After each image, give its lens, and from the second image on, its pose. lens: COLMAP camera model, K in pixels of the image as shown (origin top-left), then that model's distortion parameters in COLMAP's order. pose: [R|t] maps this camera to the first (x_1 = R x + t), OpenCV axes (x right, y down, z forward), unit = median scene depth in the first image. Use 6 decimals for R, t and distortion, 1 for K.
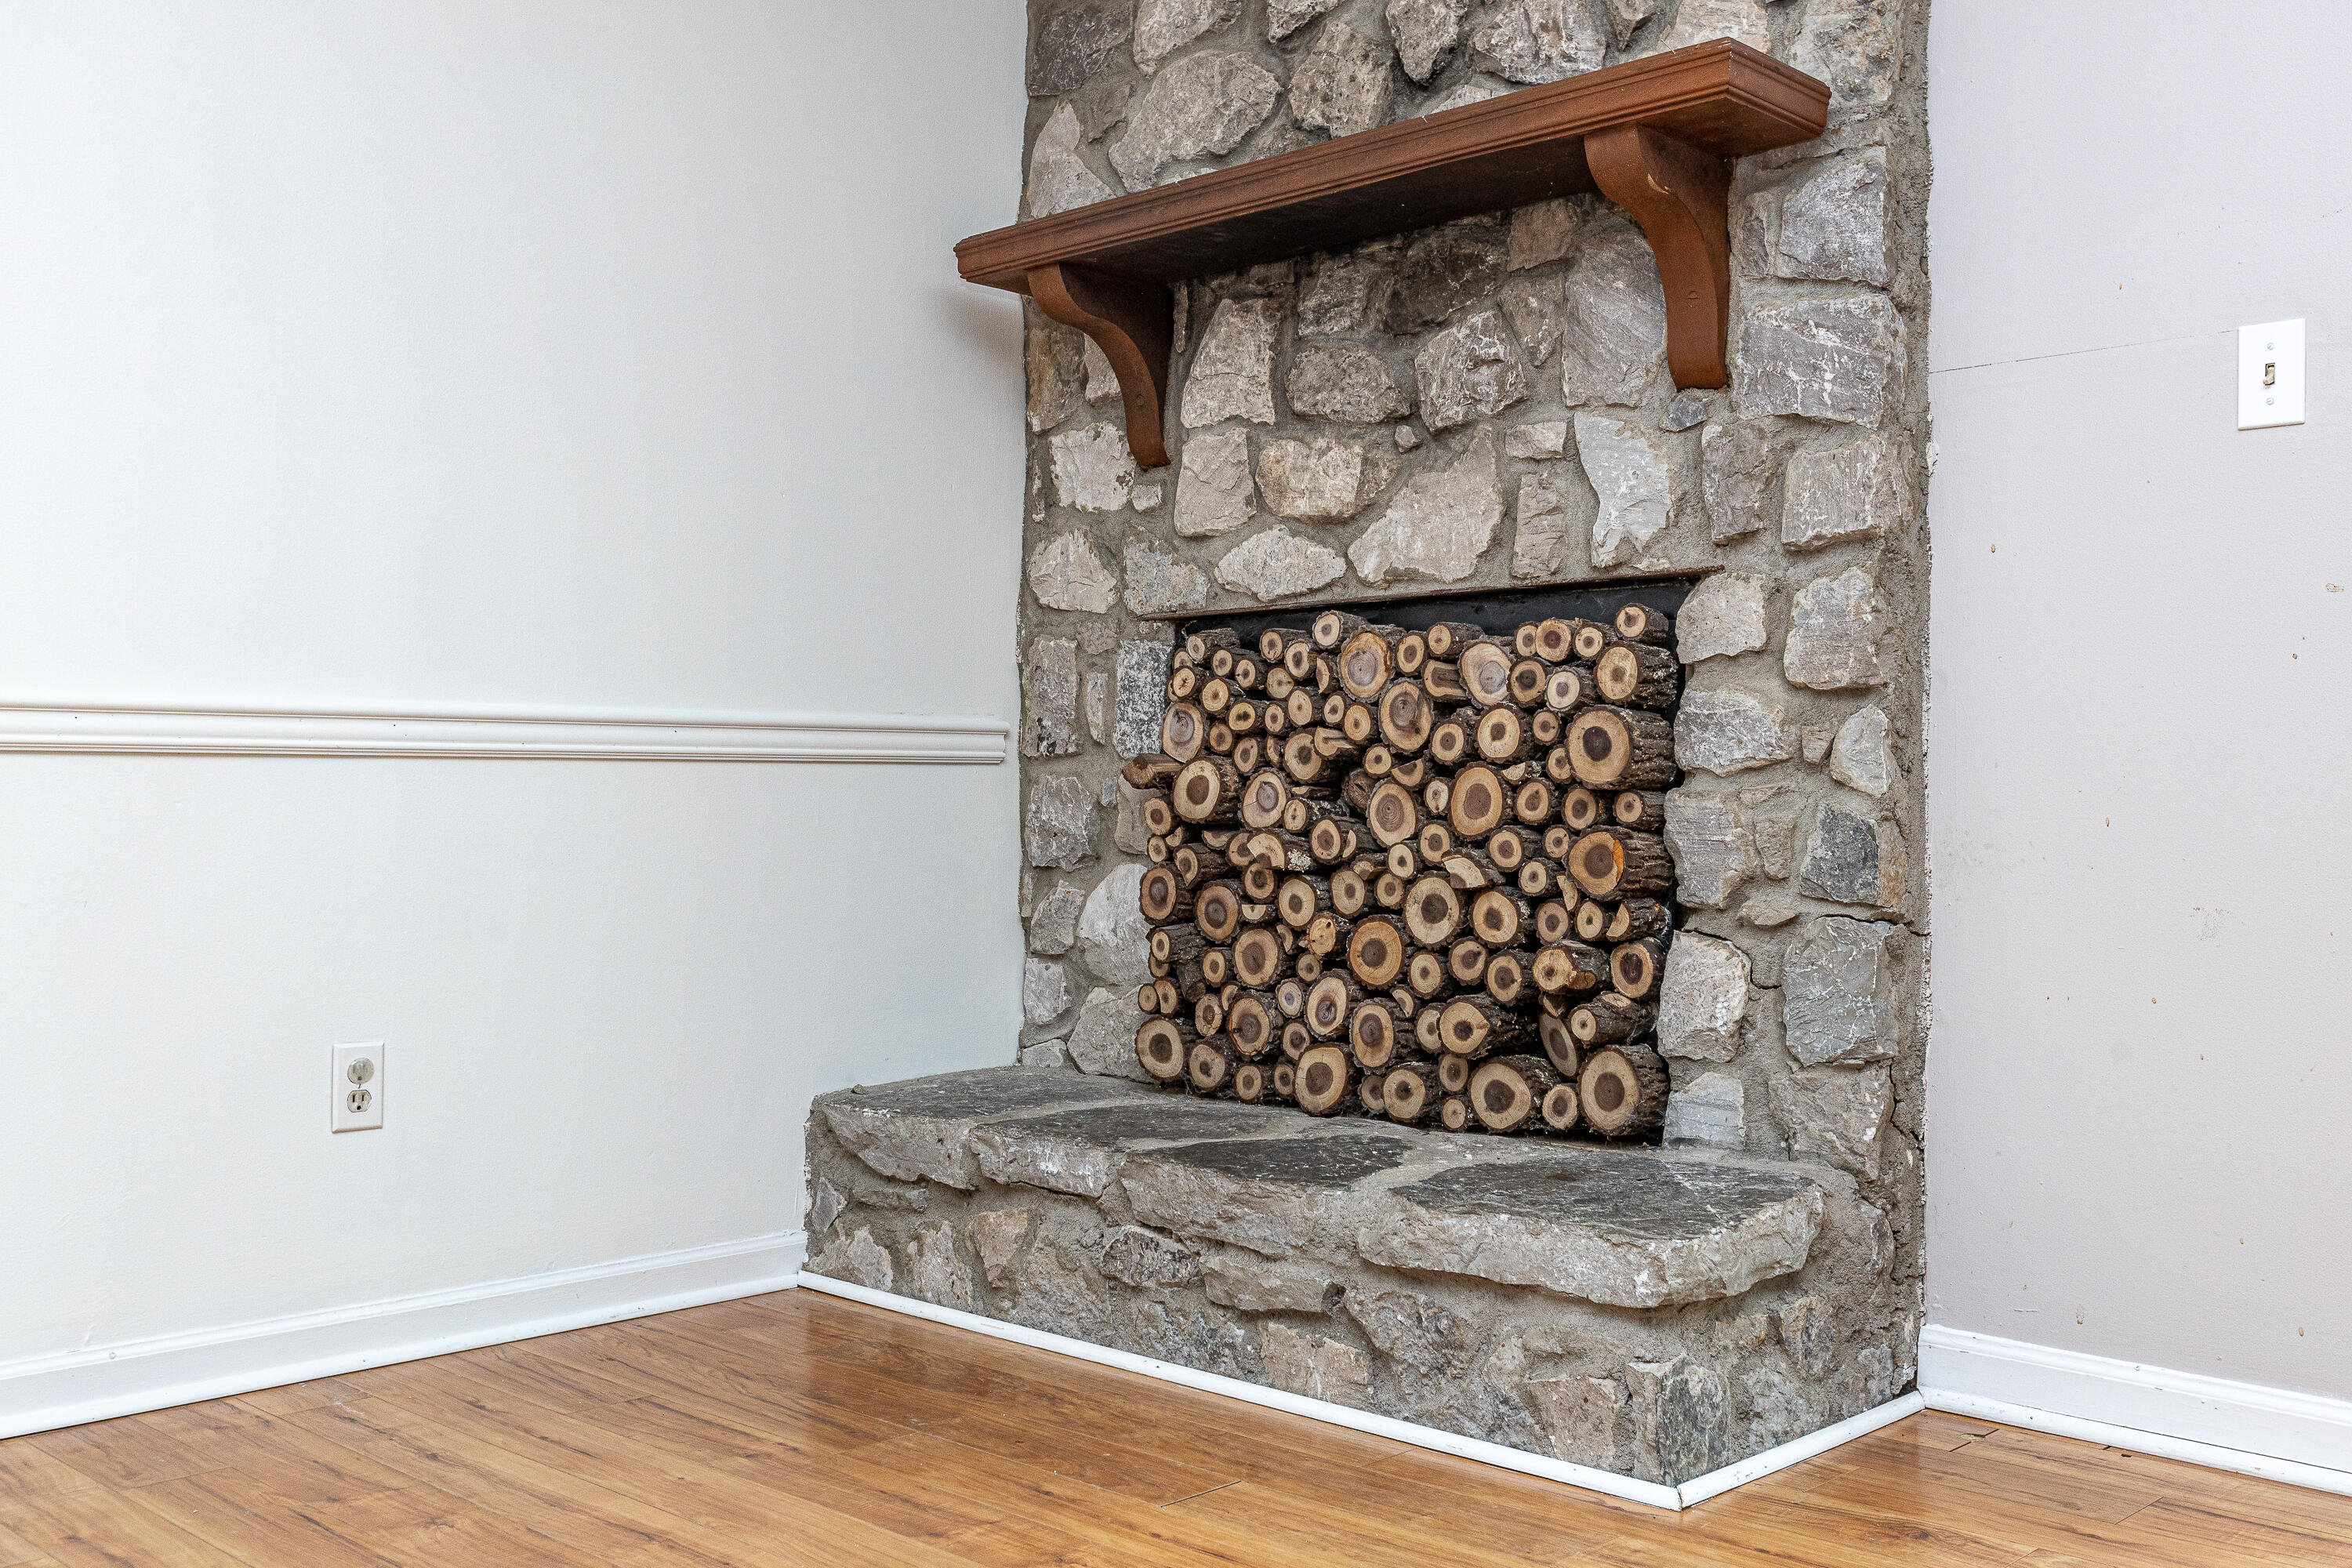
lens RADIAL K [[2231.4, 0, 1161.8], [0, 2231.4, 792.9], [0, 0, 1]] dist [-0.005935, 0.000000]
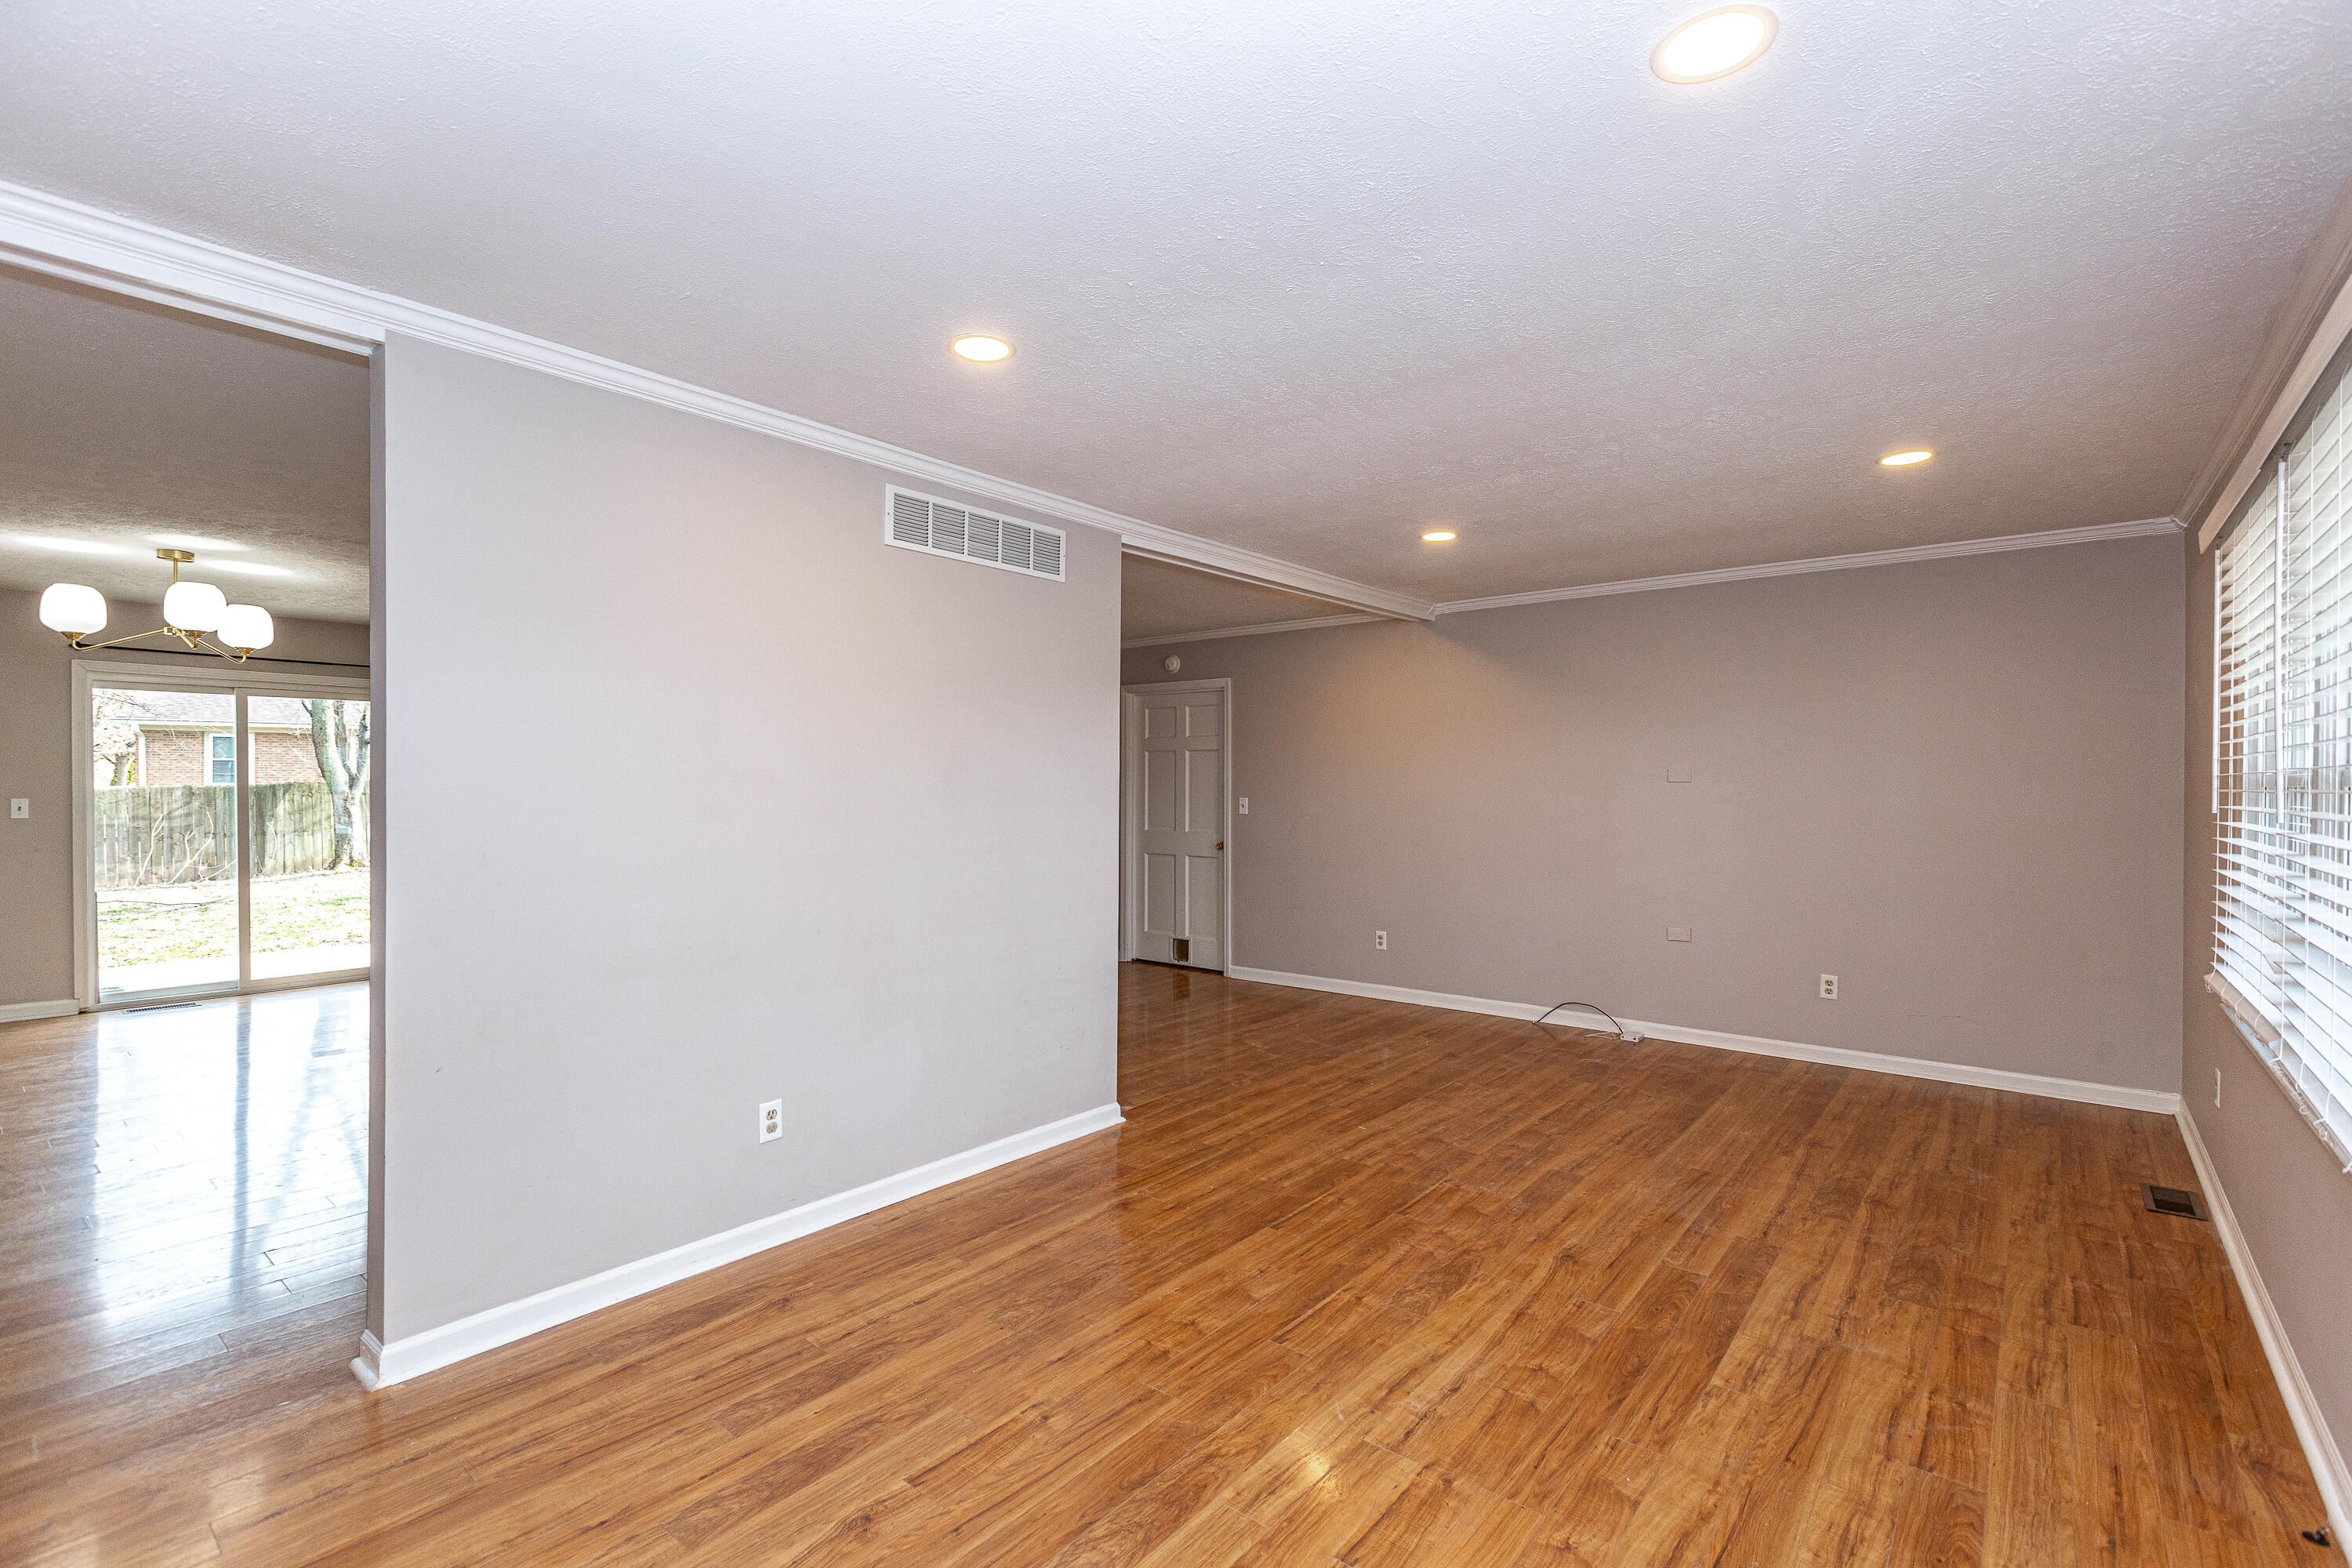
lens RADIAL K [[1054.9, 0, 1154.2], [0, 1054.9, 784.8], [0, 0, 1]] dist [0.006565, -0.002059]
pose [[-0.079541, 0.001295, 0.996831, -1.796204], [-0.006378, 0.999978, -0.001808, -0.211976], [-0.996811, -0.006502, -0.079531, -1.188433]]
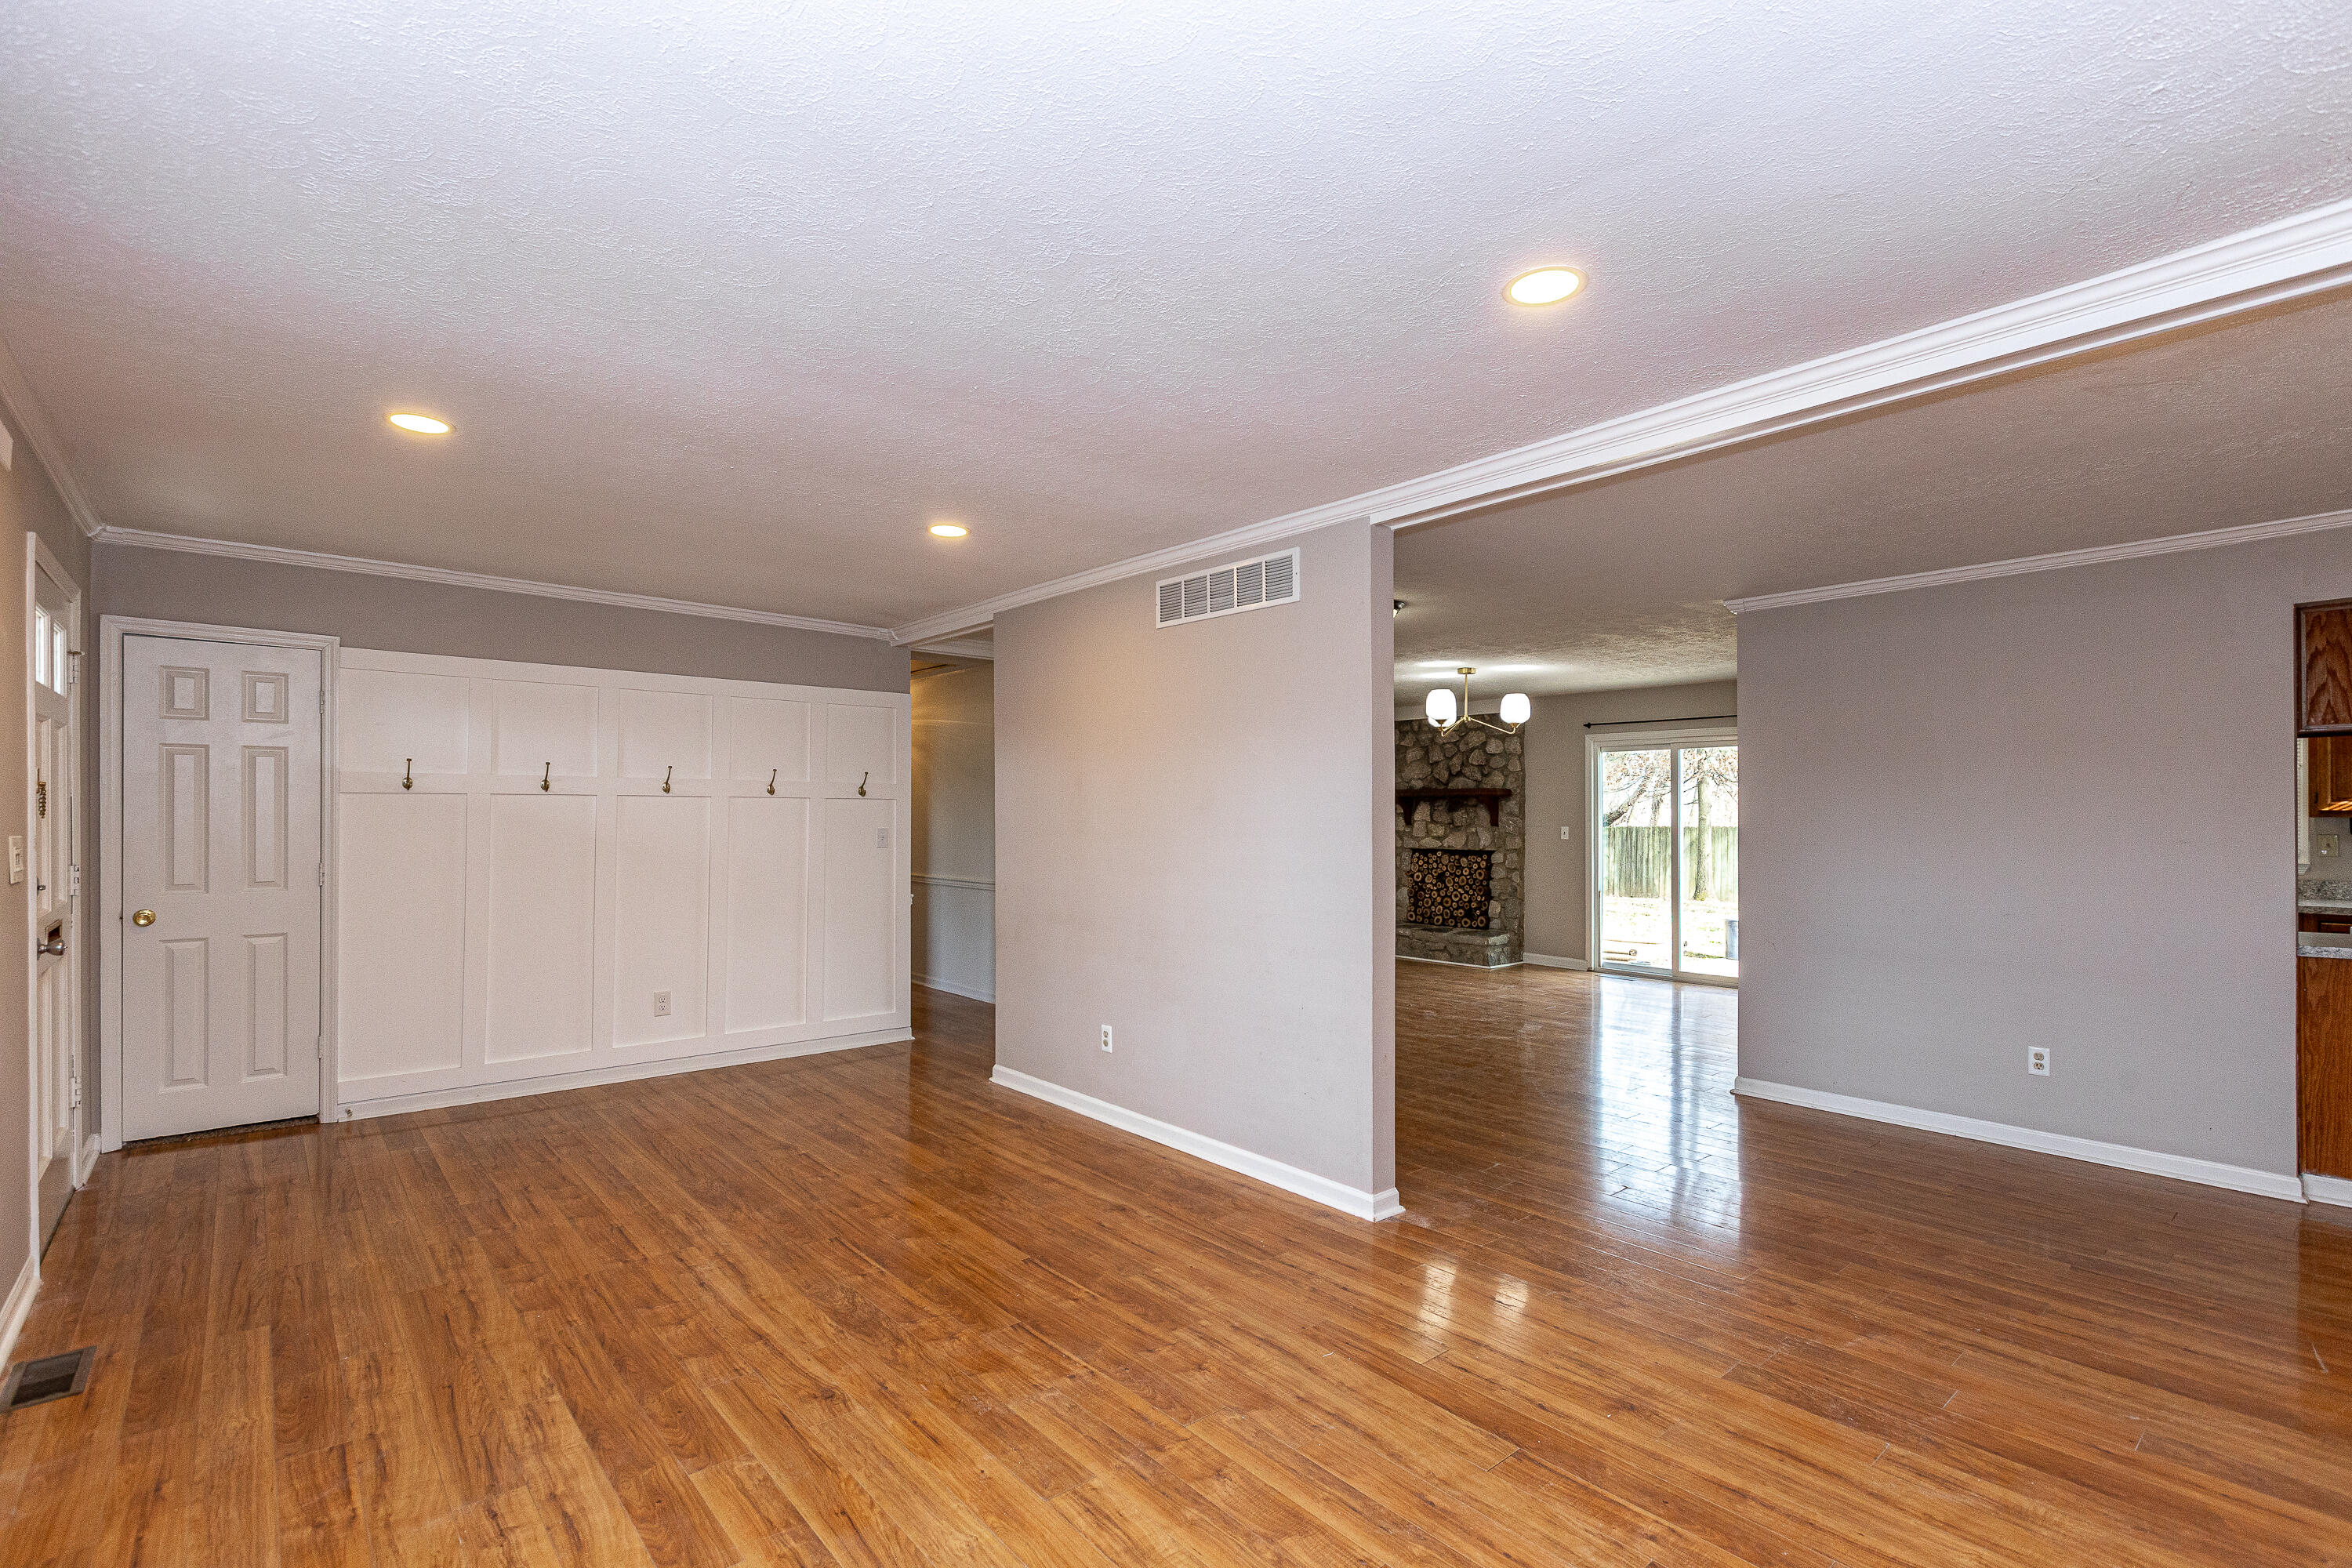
lens RADIAL K [[1054.9, 0, 1189.1], [0, 1054.9, 811.0], [0, 0, 1]] dist [0.006565, -0.002059]
pose [[0.997928, 0.005206, -0.064133, -0.519459], [-0.005225, 0.999986, -0.000121, -0.216692], [0.064131, 0.000455, 0.997941, -2.436218]]
